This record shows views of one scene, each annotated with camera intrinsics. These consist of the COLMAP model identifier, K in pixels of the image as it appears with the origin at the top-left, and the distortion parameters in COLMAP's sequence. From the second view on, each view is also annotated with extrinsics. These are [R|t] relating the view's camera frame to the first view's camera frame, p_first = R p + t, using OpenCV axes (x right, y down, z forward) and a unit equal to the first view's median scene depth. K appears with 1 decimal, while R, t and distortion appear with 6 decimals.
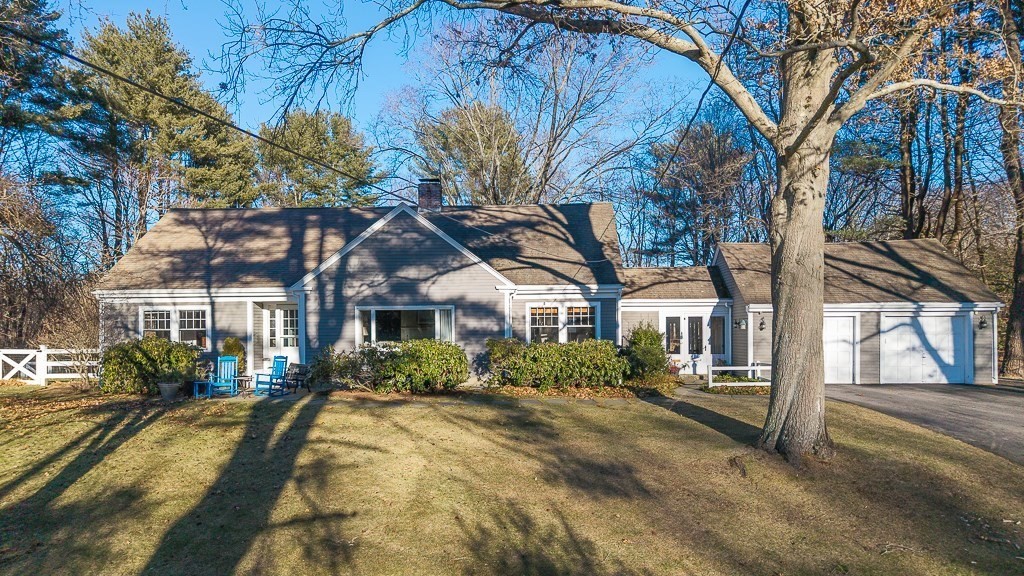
lens RADIAL K [[719.7, 0, 512.0], [0, 719.7, 288.0], [0, 0, 1]] dist [-0.076143, -0.000413]
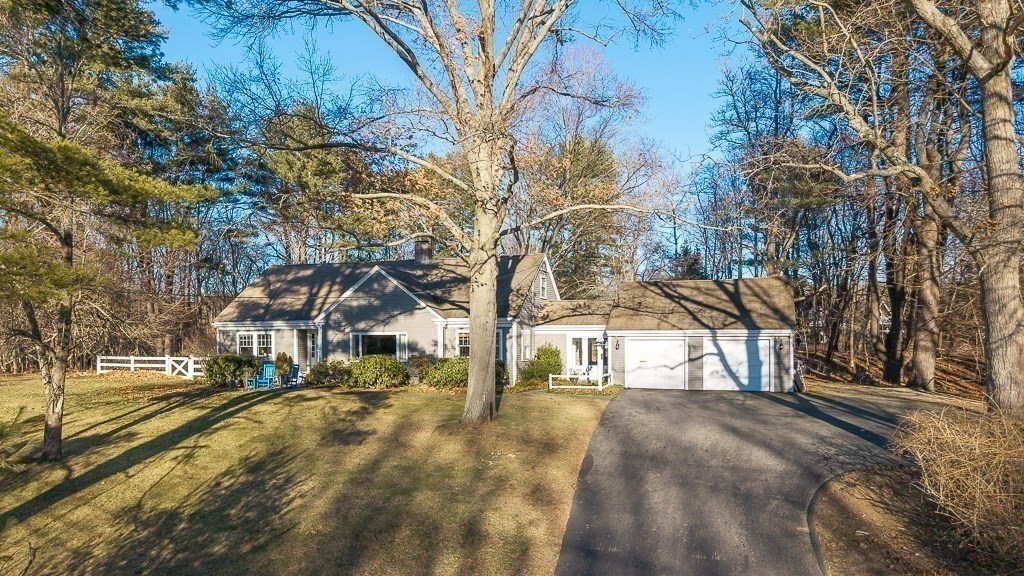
lens RADIAL K [[719.7, 0, 512.0], [0, 719.7, 288.0], [0, 0, 1]] dist [-0.076143, -0.000413]
pose [[0.962238, -0.013842, -0.271856, 0.546569], [0.010839, 0.999863, -0.012545, -0.051146], [0.271993, 0.009125, 0.962256, -0.447886]]
